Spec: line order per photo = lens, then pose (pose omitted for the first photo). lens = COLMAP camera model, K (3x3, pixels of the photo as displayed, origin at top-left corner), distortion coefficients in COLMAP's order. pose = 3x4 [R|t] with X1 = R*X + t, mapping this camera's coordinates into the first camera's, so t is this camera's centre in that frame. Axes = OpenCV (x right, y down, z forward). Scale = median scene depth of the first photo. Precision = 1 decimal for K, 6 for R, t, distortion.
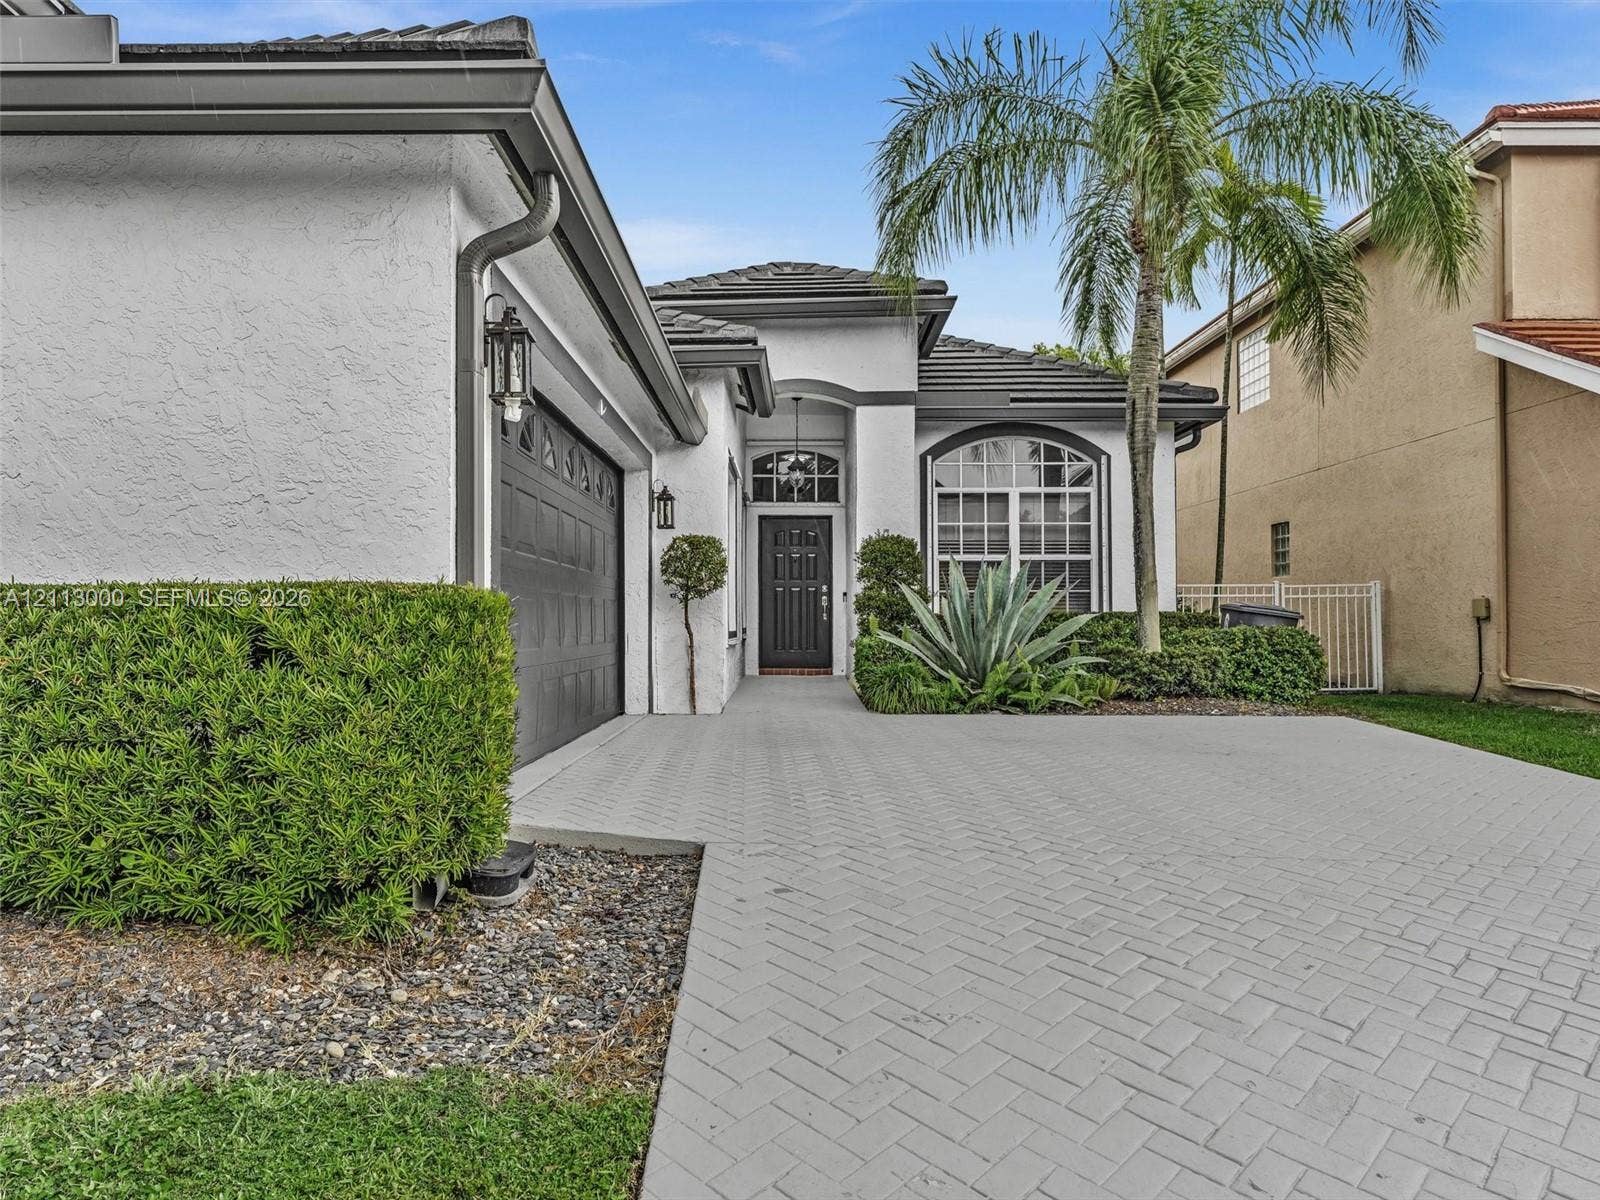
lens RADIAL K [[1107.1, 0, 800.0], [0, 1107.1, 600.0], [0, 0, 1]] dist [-0.002243, -0.000362]
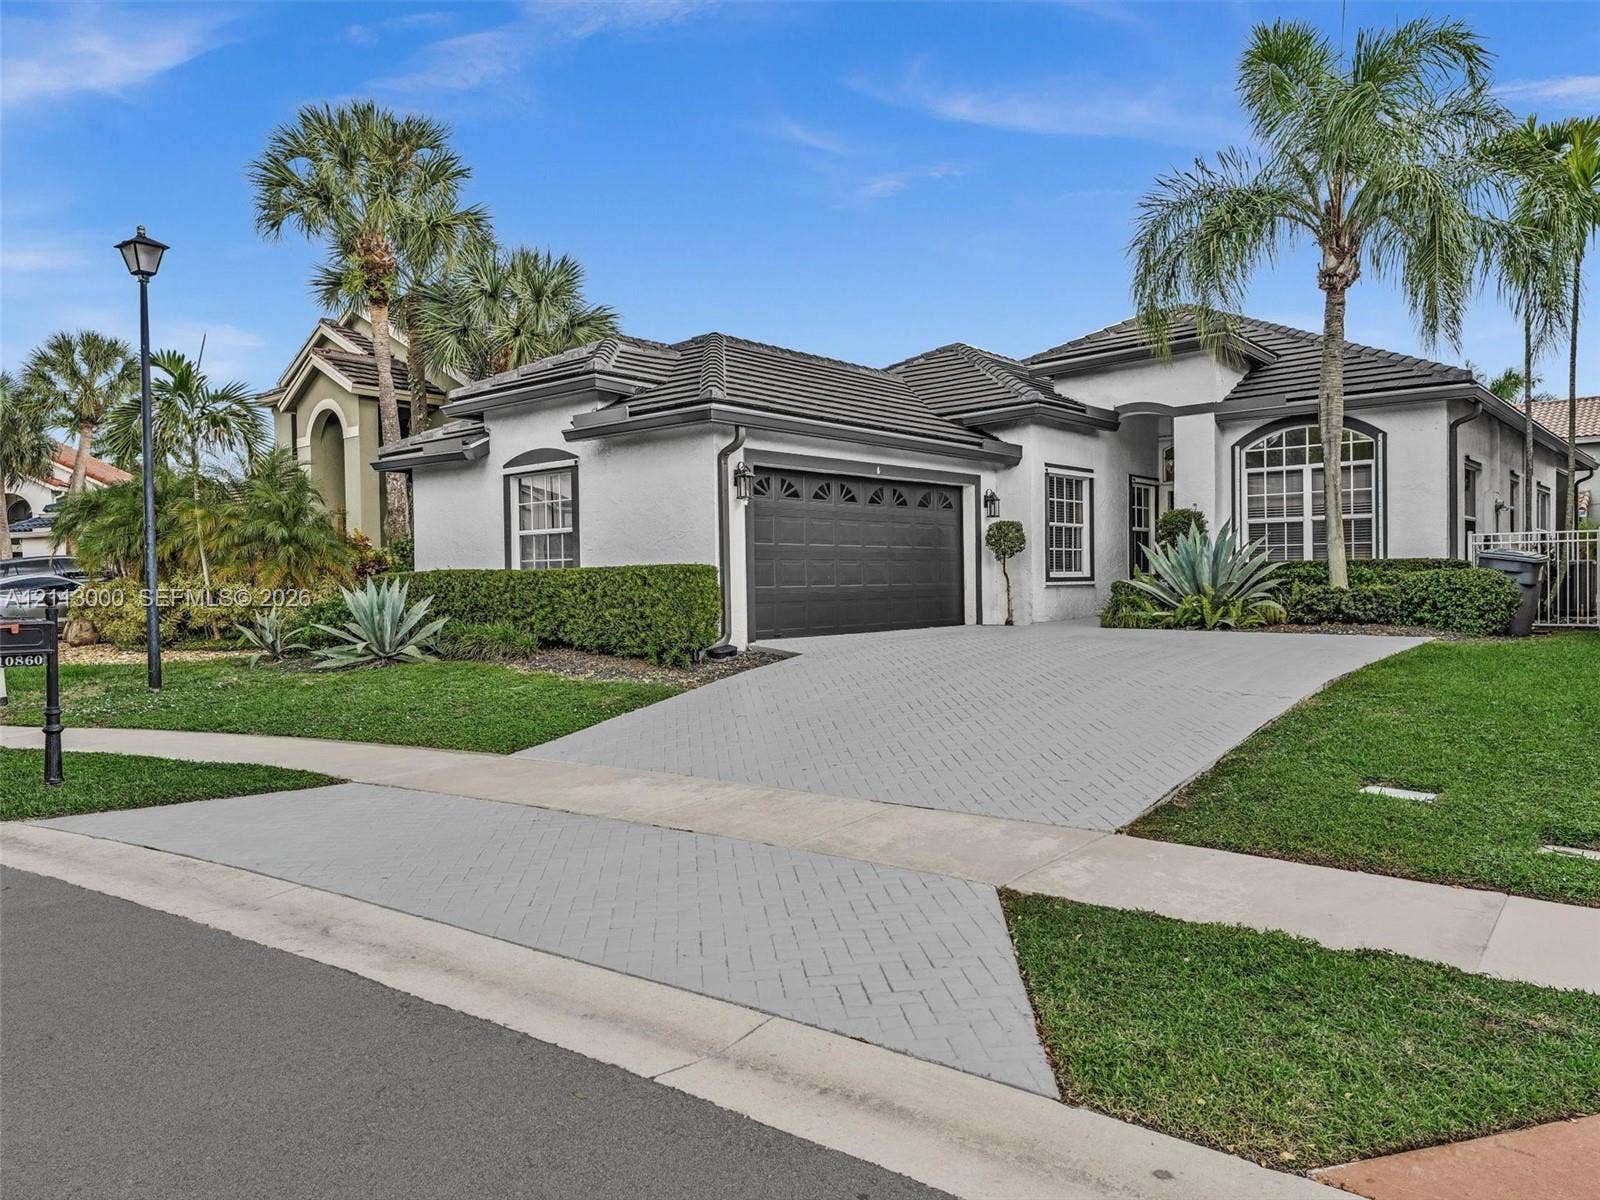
lens RADIAL K [[1107.1, 0, 800.0], [0, 1107.1, 600.0], [0, 0, 1]] dist [-0.002243, -0.000362]
pose [[0.750475, 0.005103, -0.660879, 0.714289], [0.025846, 0.998979, 0.037063, -0.007370], [0.660393, -0.044896, 0.749577, -0.441180]]
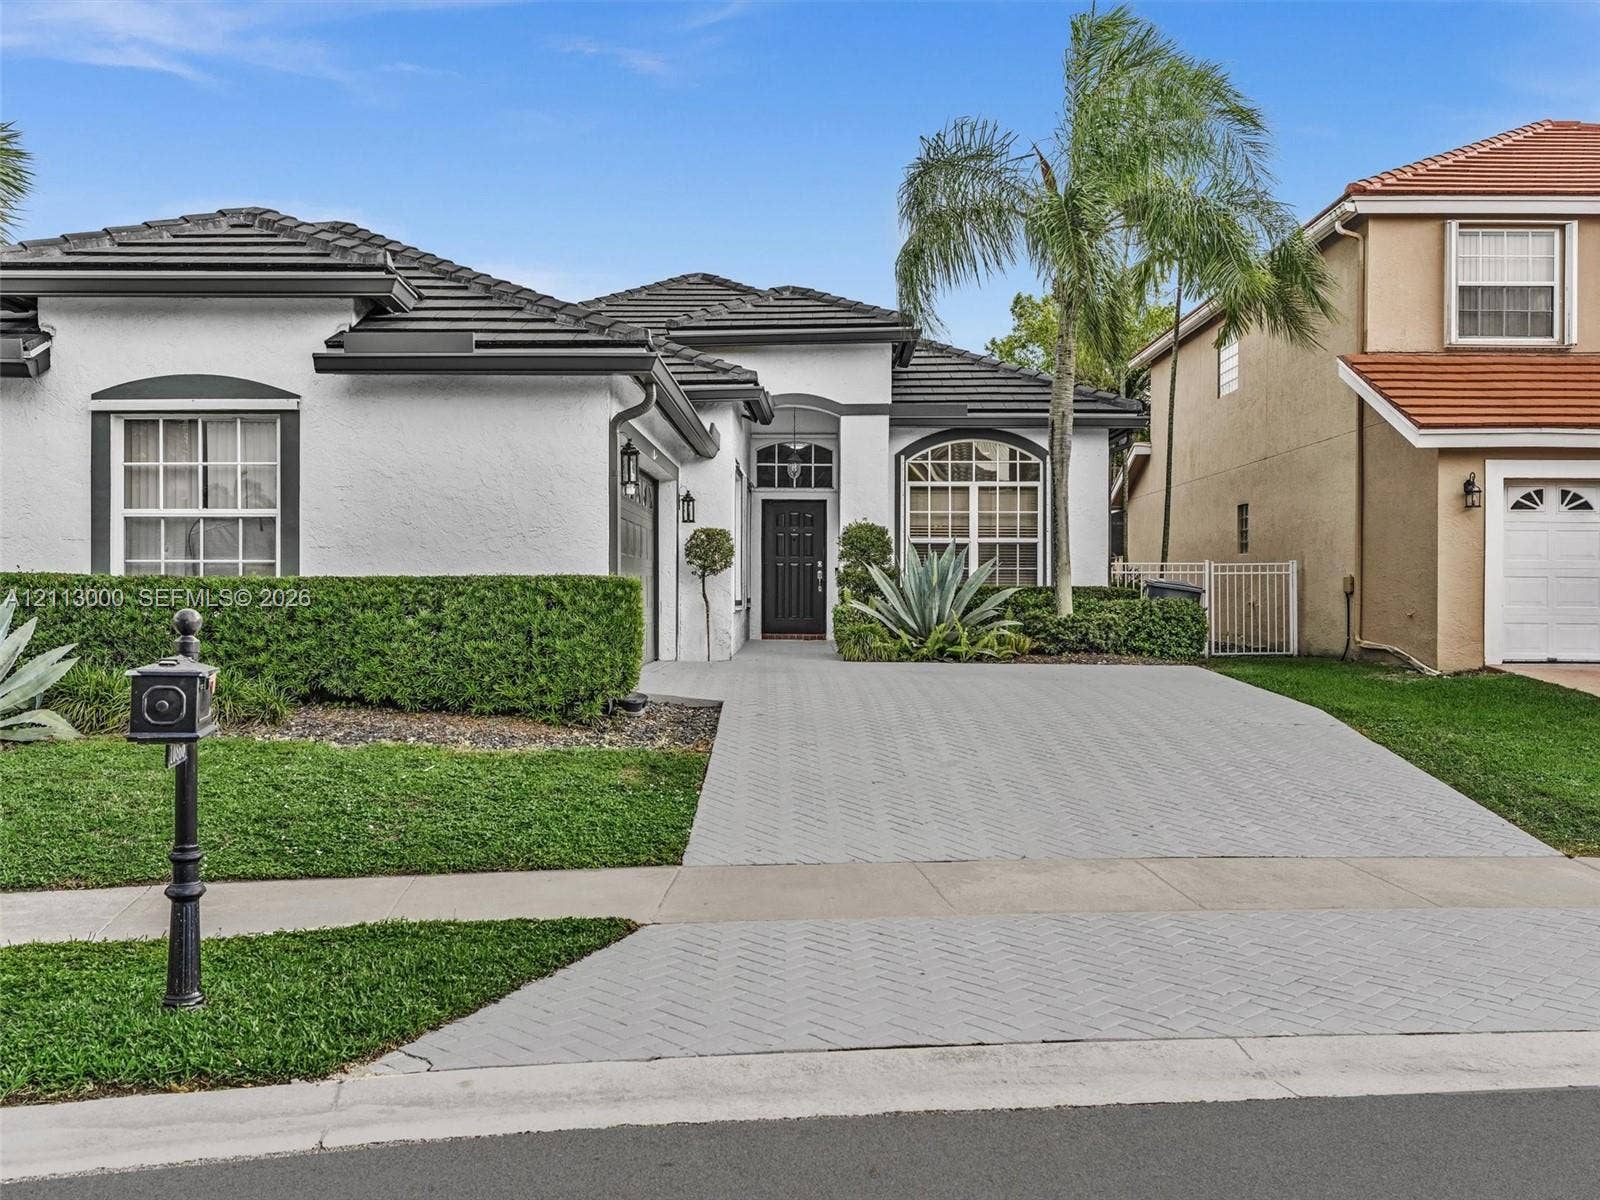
lens RADIAL K [[1460.8, 0, 800.0], [0, 1460.8, 600.0], [0, 0, 1]] dist [-0.007561, 0.002021]
pose [[0.999785, 0.005127, -0.020102, 0.044566], [-0.004642, 0.999699, 0.024084, -0.012986], [0.020219, -0.023986, 0.999508, -0.691008]]
